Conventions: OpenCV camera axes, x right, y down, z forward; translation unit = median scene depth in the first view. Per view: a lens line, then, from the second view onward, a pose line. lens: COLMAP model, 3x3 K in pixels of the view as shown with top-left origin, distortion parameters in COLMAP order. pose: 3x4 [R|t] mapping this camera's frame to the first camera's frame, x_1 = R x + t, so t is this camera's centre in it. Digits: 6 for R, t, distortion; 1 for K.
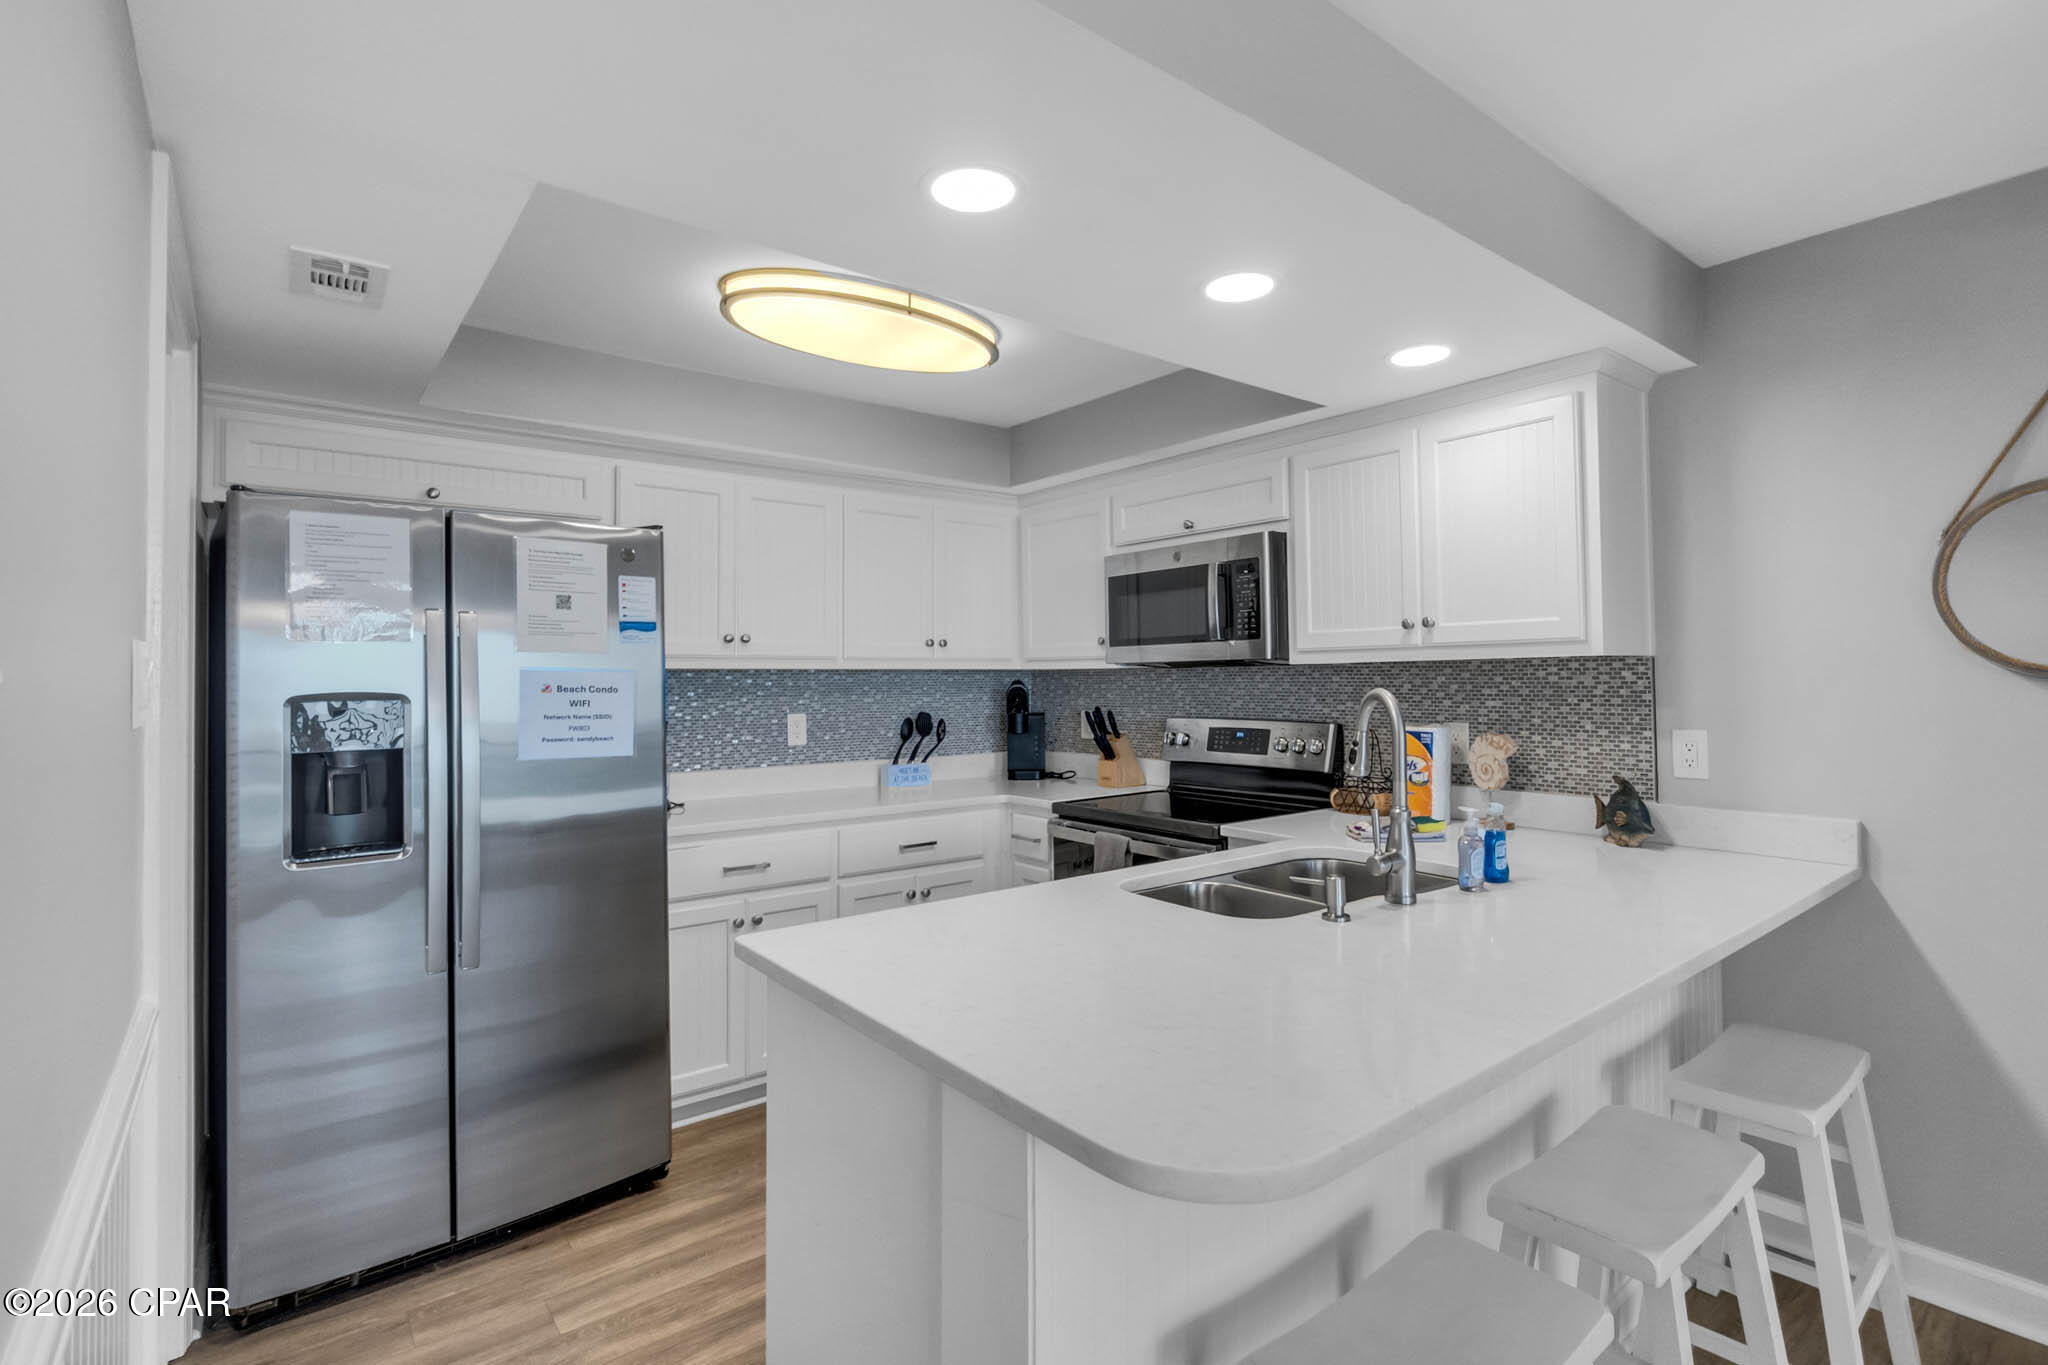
lens RADIAL K [[988.3, 0, 1044.5], [0, 988.3, 653.7], [0, 0, 1]] dist [-0.003327, -0.000675]
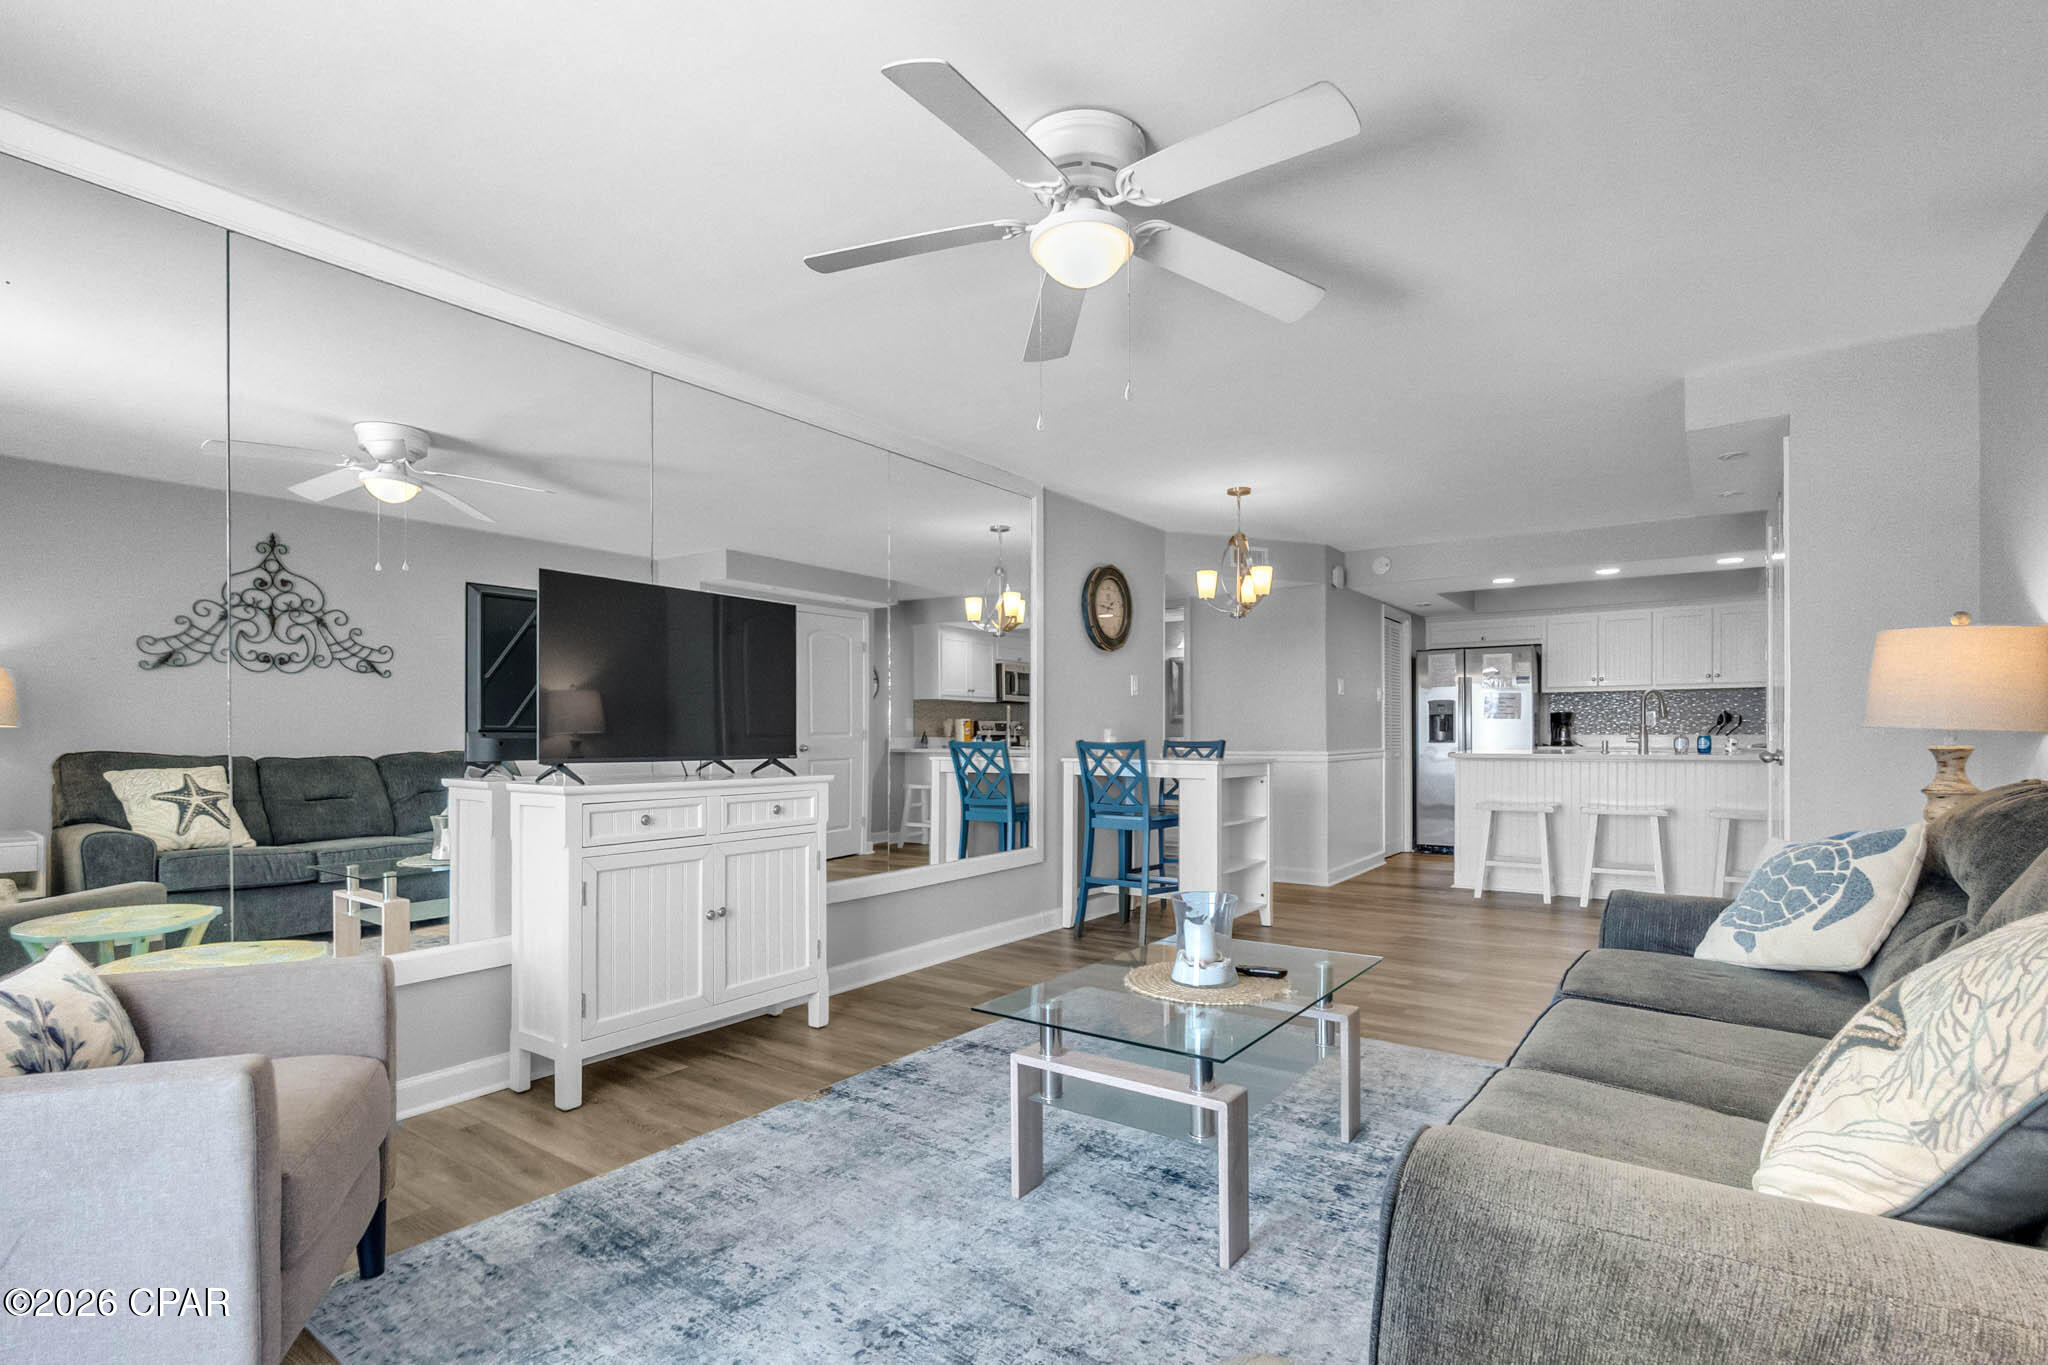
lens RADIAL K [[988.3, 0, 1042.6], [0, 988.3, 750.4], [0, 0, 1]] dist [-0.003327, -0.000675]
pose [[0.285510, 0.024131, -0.958072, 1.818462], [0.027072, 0.999081, 0.033231, 0.047174], [0.957993, -0.035425, 0.284595, -1.141331]]
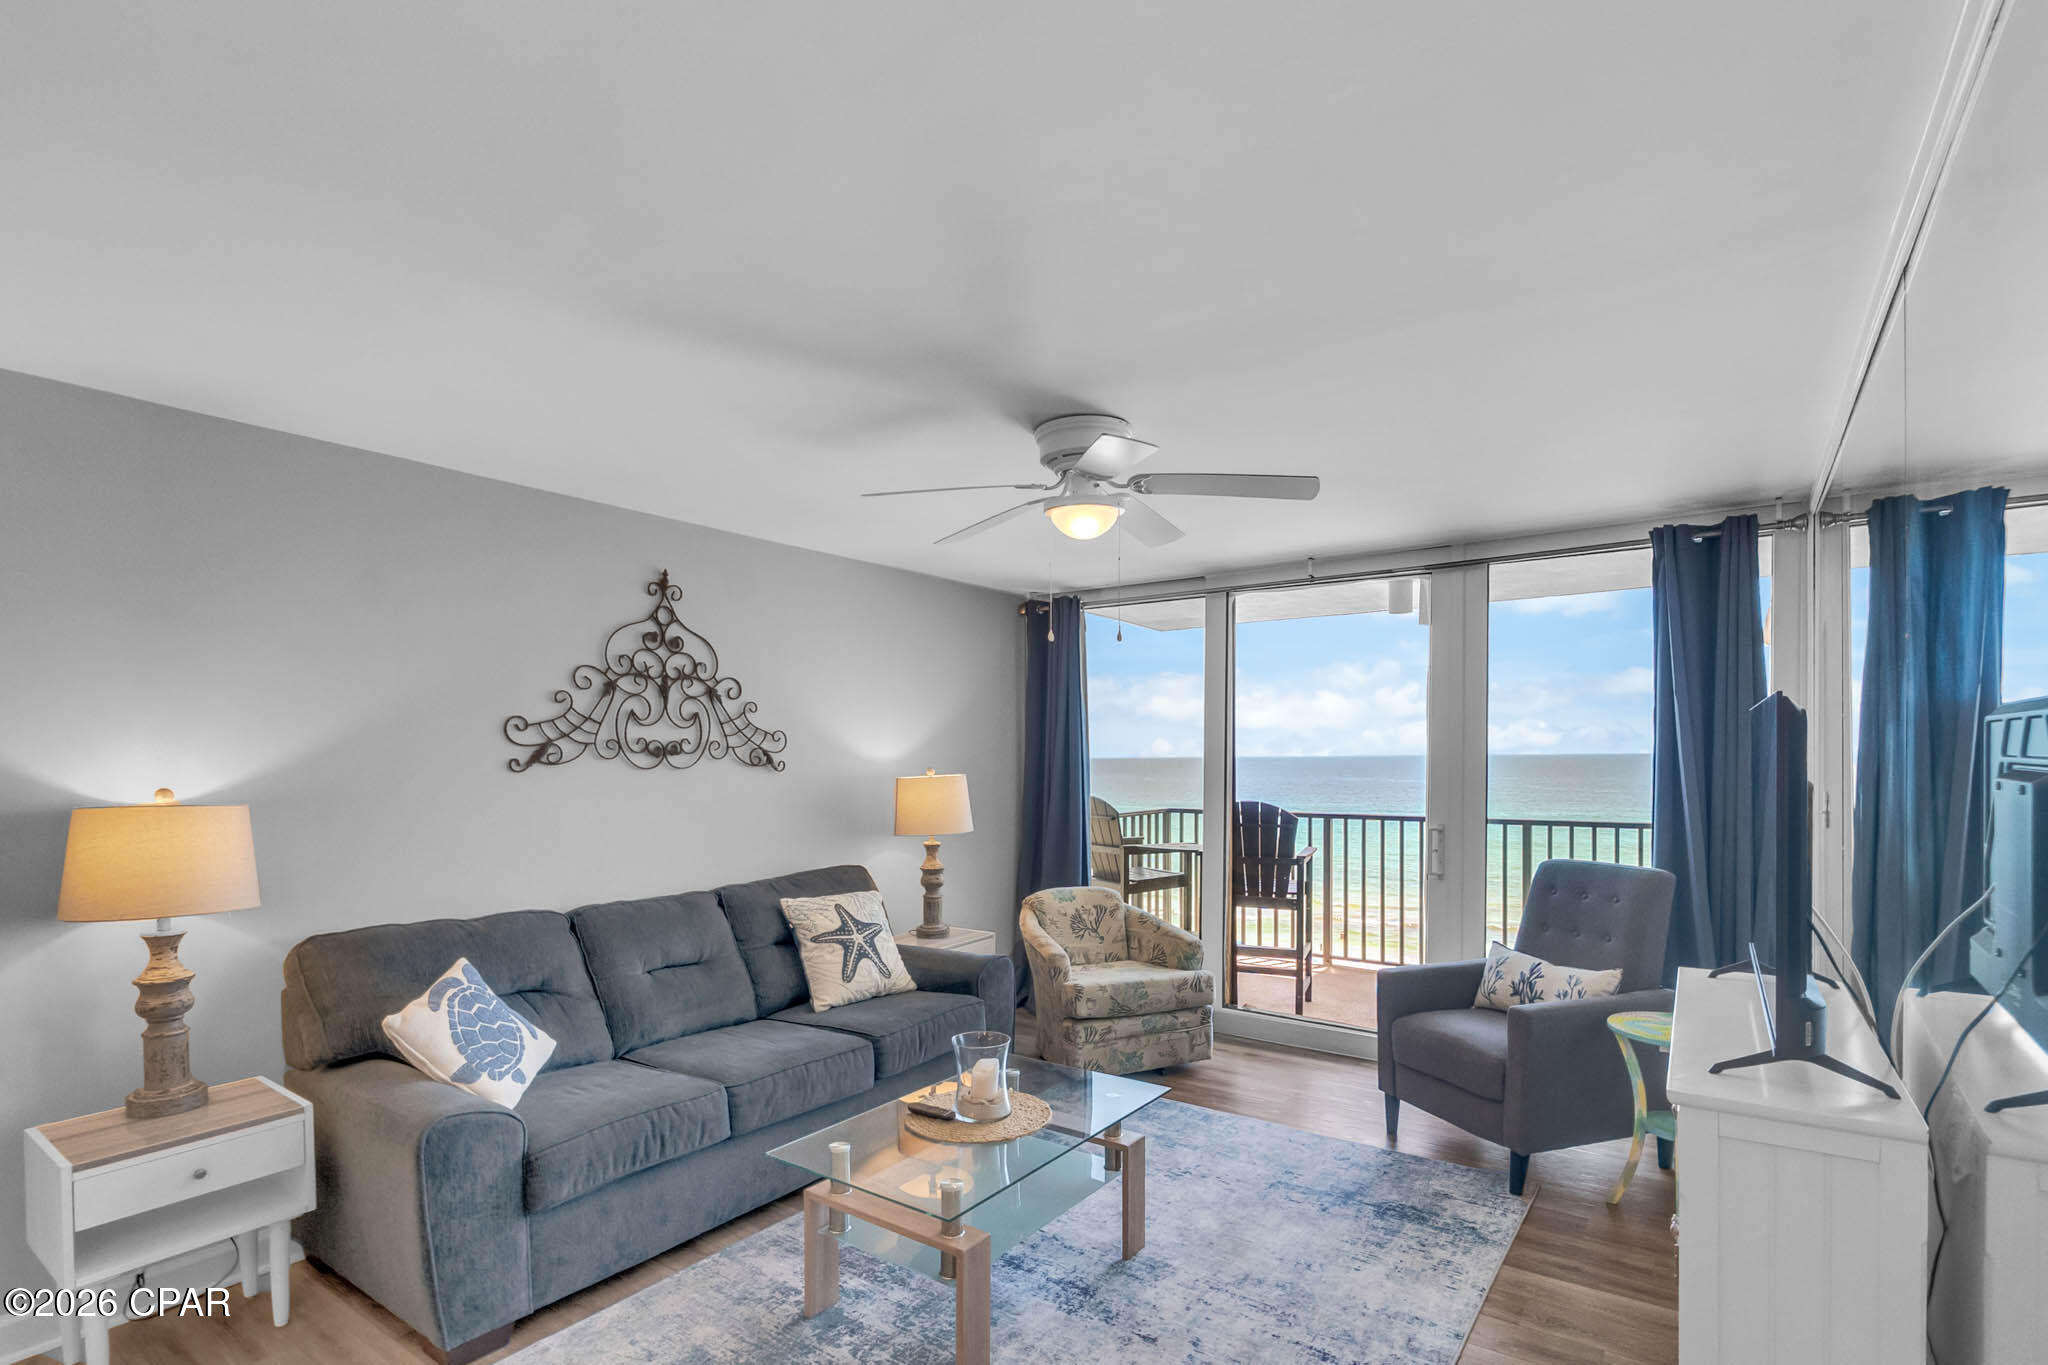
lens RADIAL K [[988.3, 0, 1024.1], [0, 988.3, 757.8], [0, 0, 1]] dist [-0.003327, -0.000675]
pose [[-0.271253, 0.012491, 0.962427, 0.267705], [-0.014773, 0.999744, -0.017139, -0.044211], [-0.962395, -0.018867, -0.270999, -0.602356]]
